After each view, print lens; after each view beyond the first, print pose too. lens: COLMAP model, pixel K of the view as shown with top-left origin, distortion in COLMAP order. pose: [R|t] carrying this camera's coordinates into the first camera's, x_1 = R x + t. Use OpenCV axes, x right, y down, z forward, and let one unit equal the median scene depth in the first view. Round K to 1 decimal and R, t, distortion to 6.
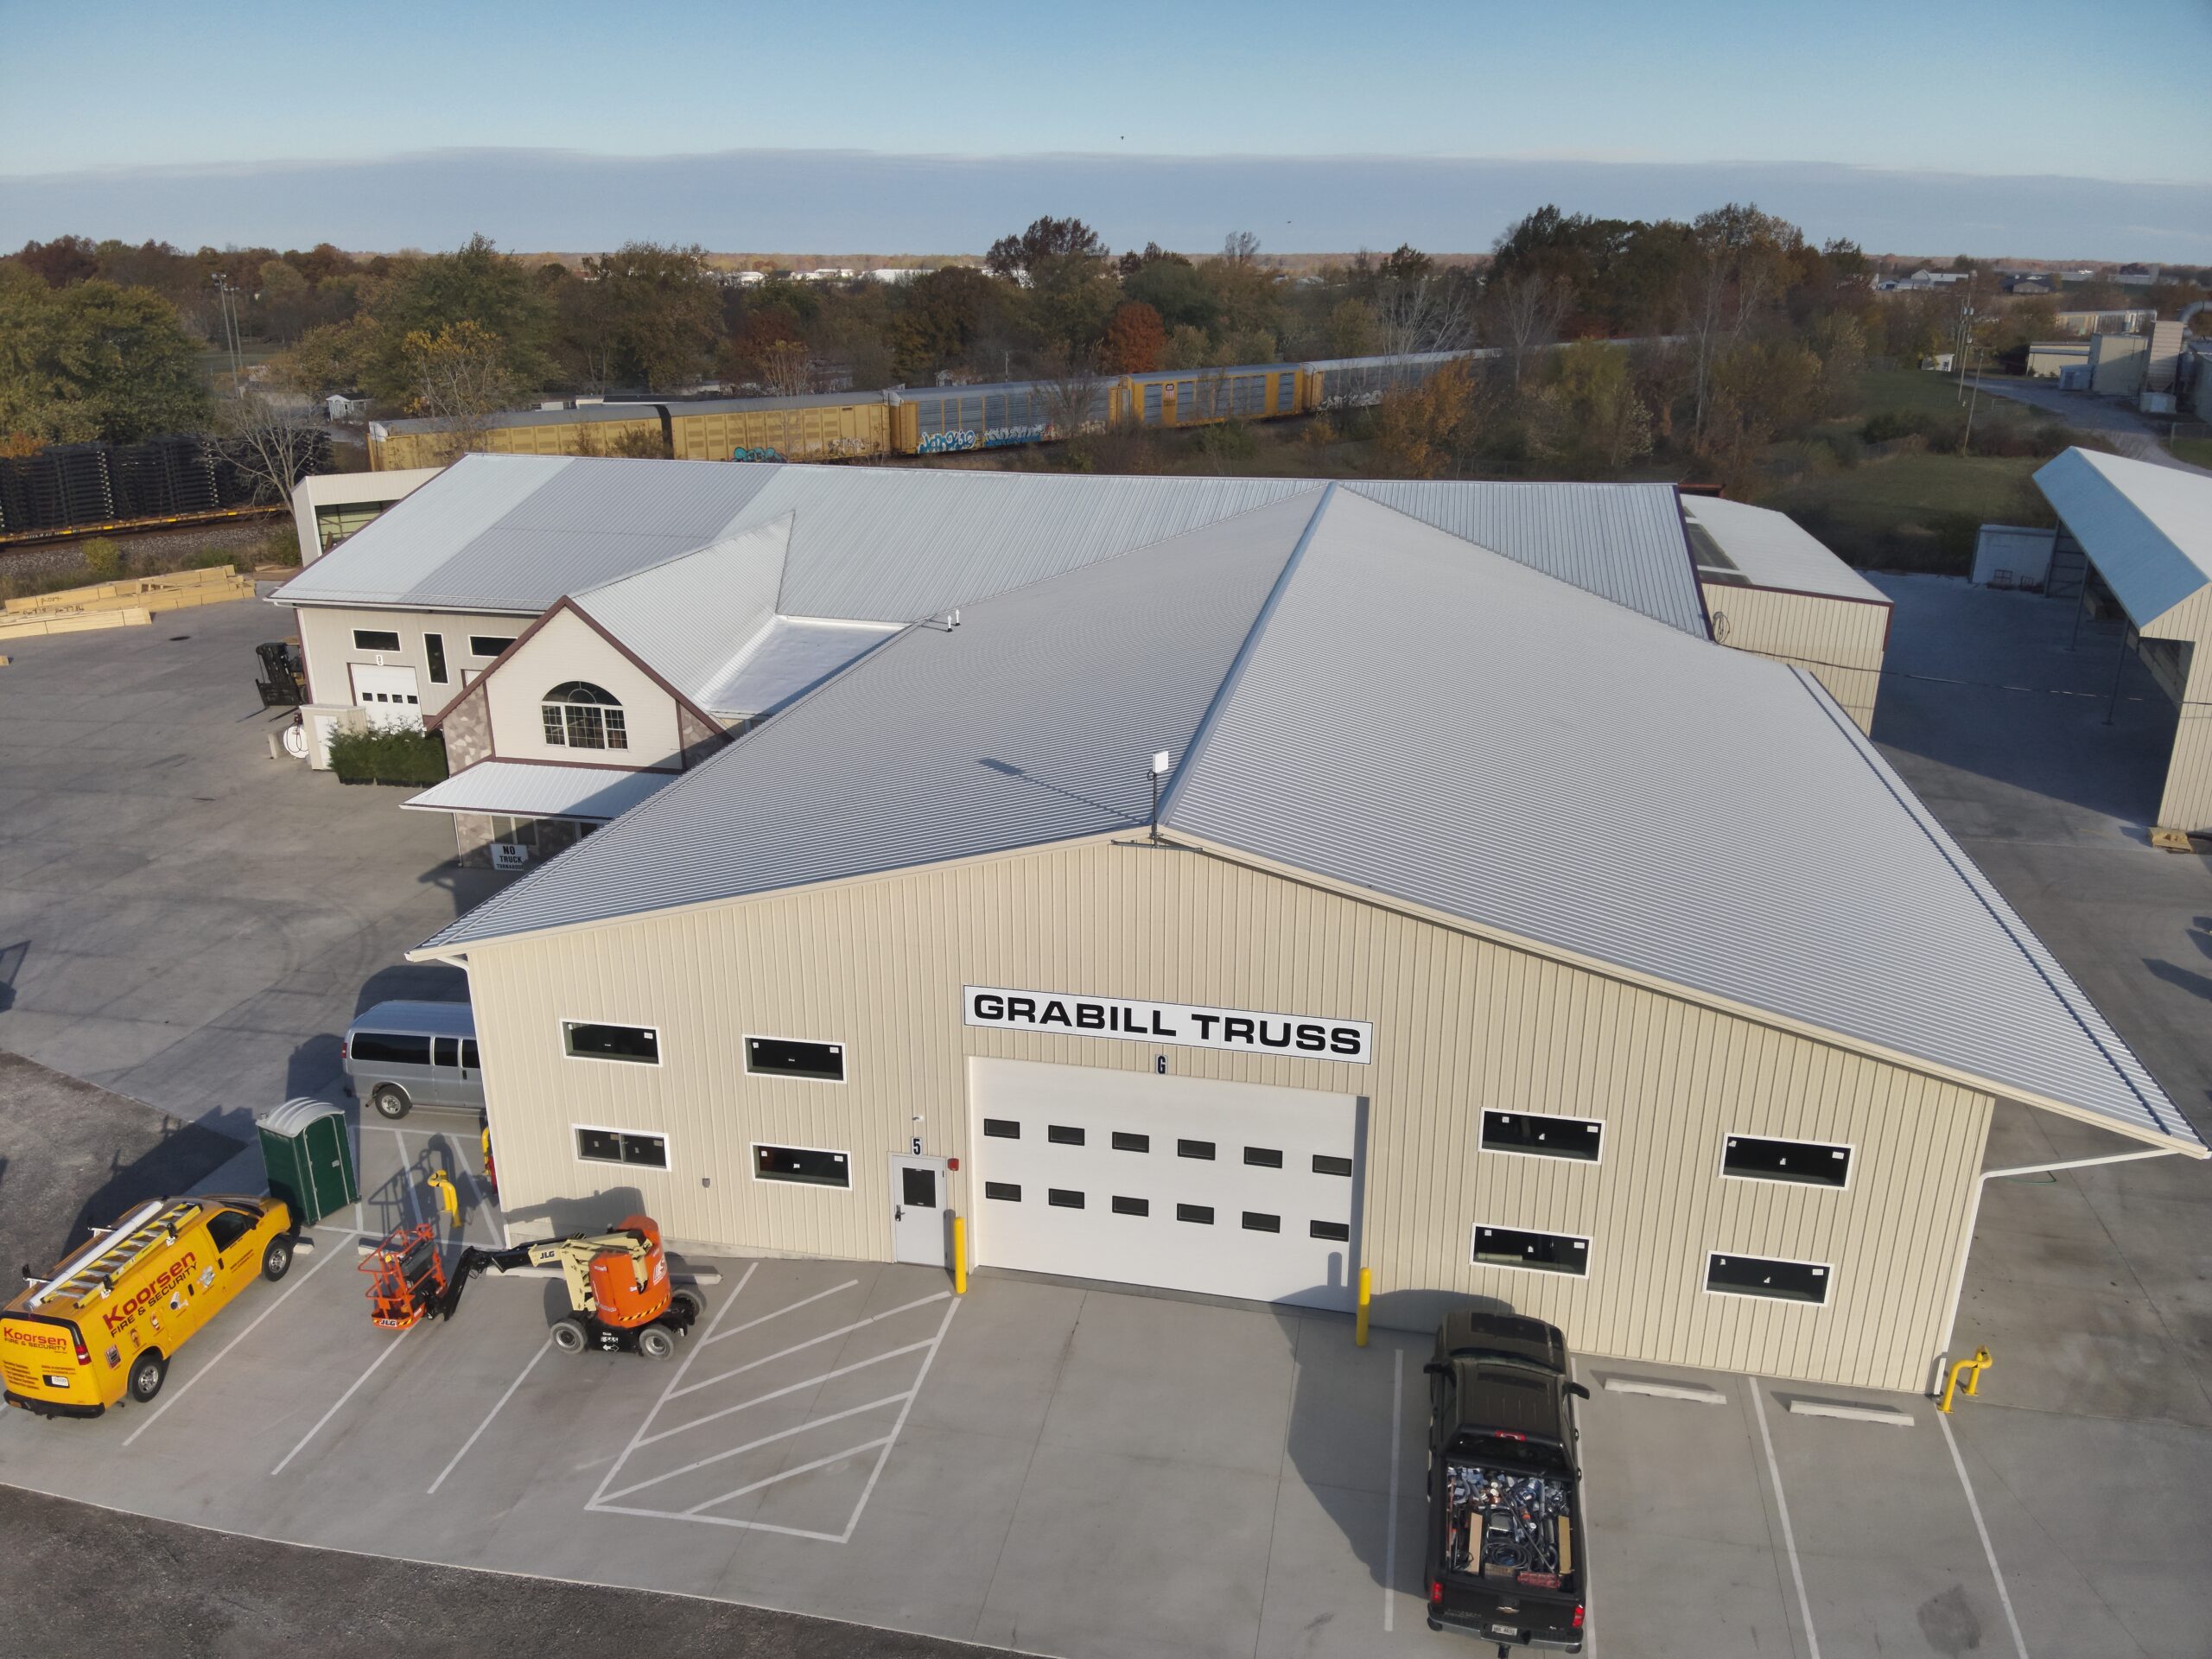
lens RADIAL K [[1614.1, 0, 1106.0], [0, 1614.1, 829.5], [0, 0, 1]] dist [0.151738, -0.289526]
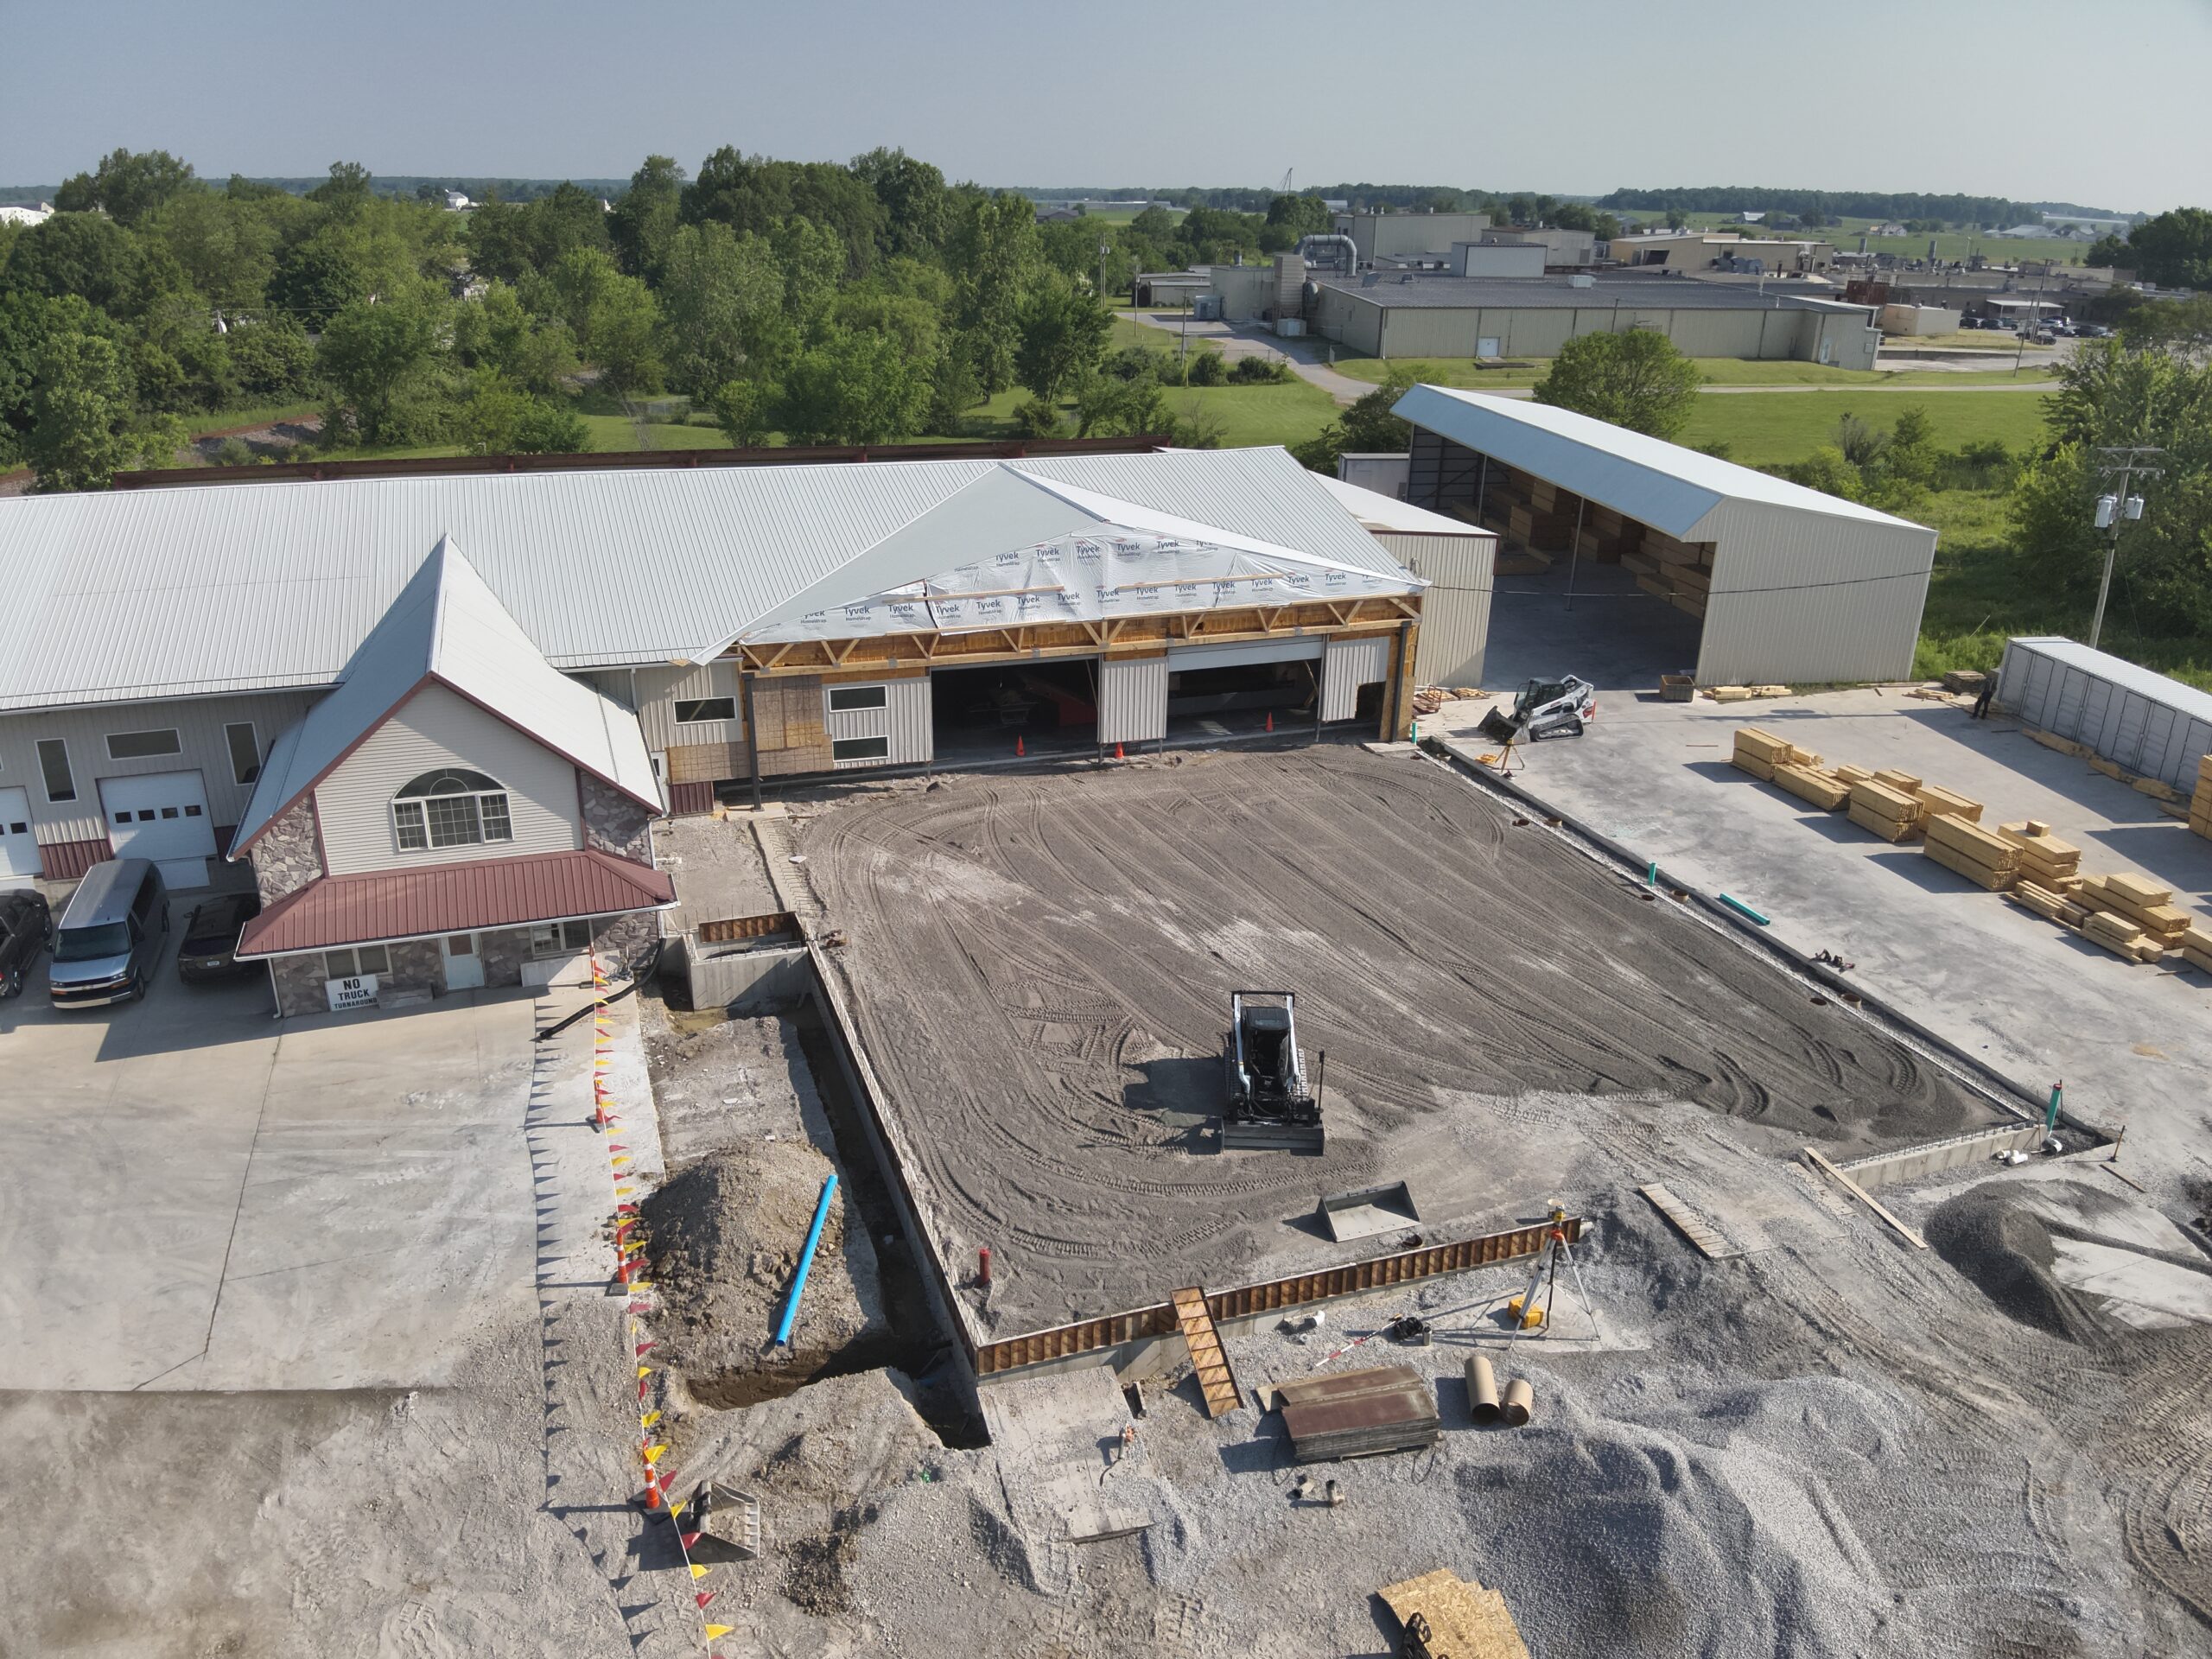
lens RADIAL K [[1622.0, 0, 1102.6], [0, 1622.0, 841.7], [0, 0, 1]] dist [0.095648, -0.186001]
pose [[0.857548, -0.181346, 0.481378, -0.395459], [0.158824, 0.983418, 0.087539, -0.065593], [-0.489271, 0.001386, 0.872131, 0.084312]]
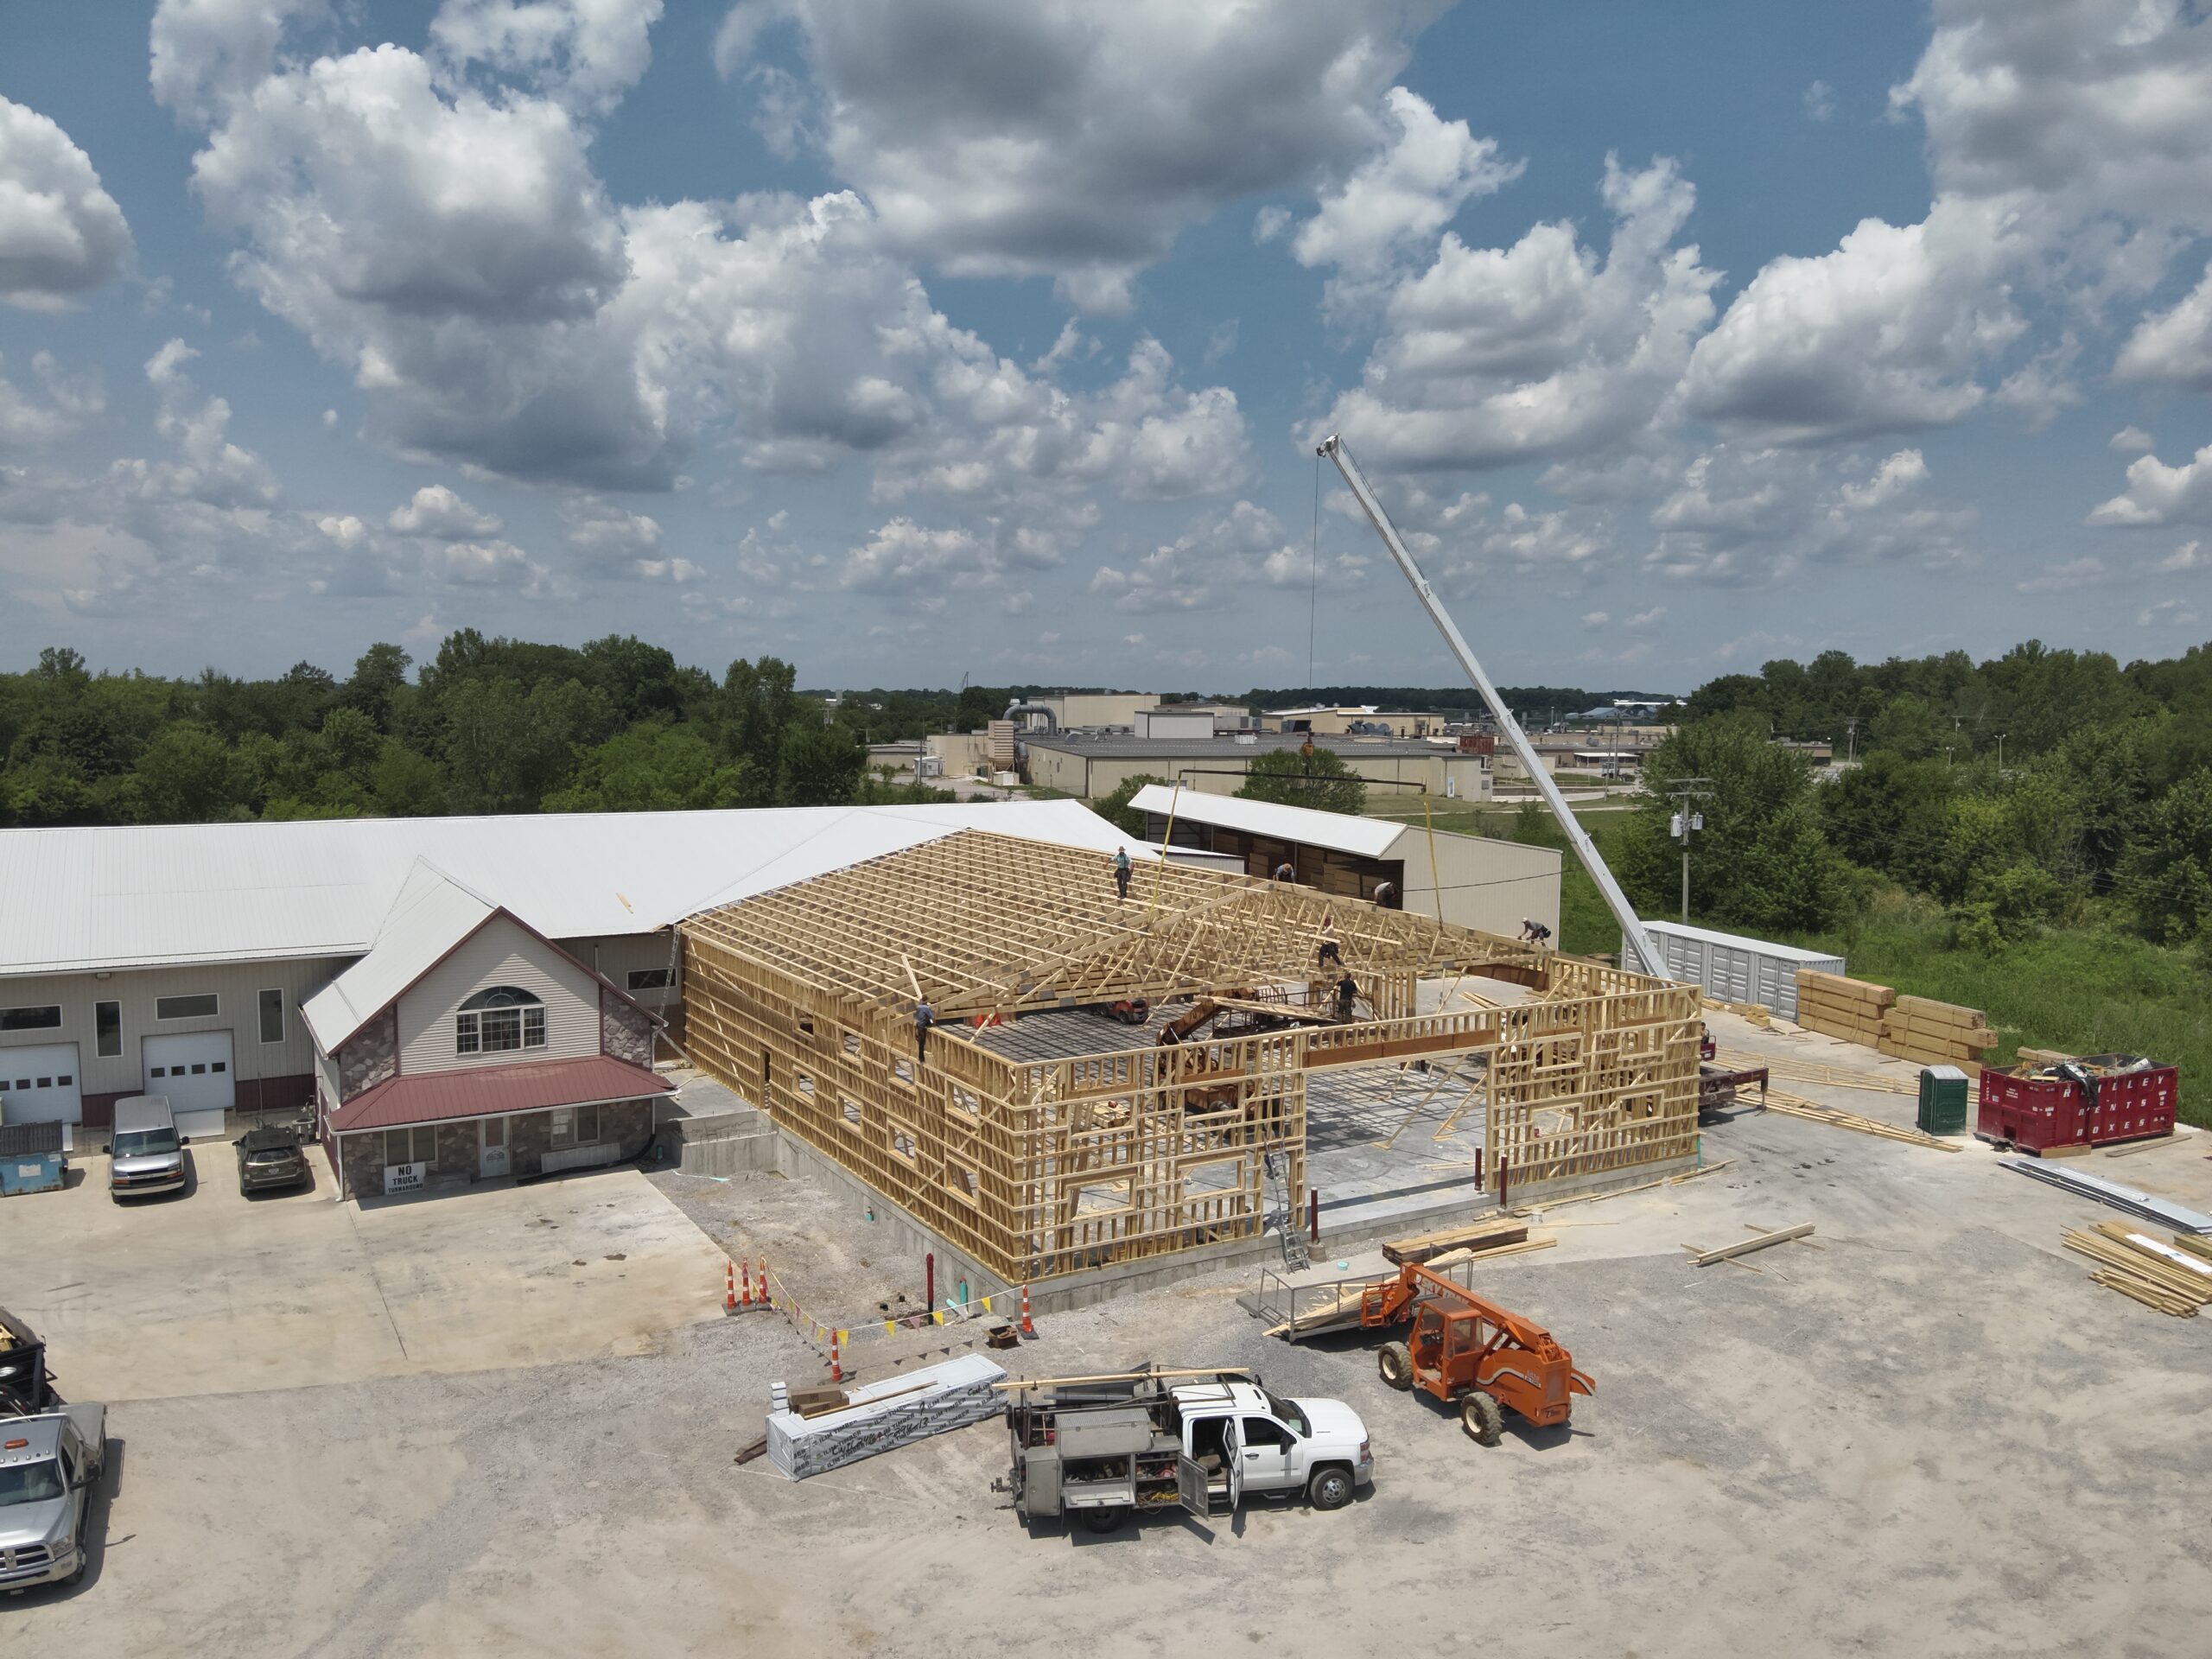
lens RADIAL K [[1622.0, 0, 1102.6], [0, 1622.0, 841.7], [0, 0, 1]] dist [0.095648, -0.186001]
pose [[0.742133, -0.054466, 0.668036, -0.657368], [0.213544, 0.963968, -0.158636, 0.064196], [-0.635325, 0.260384, 0.727023, -0.048979]]
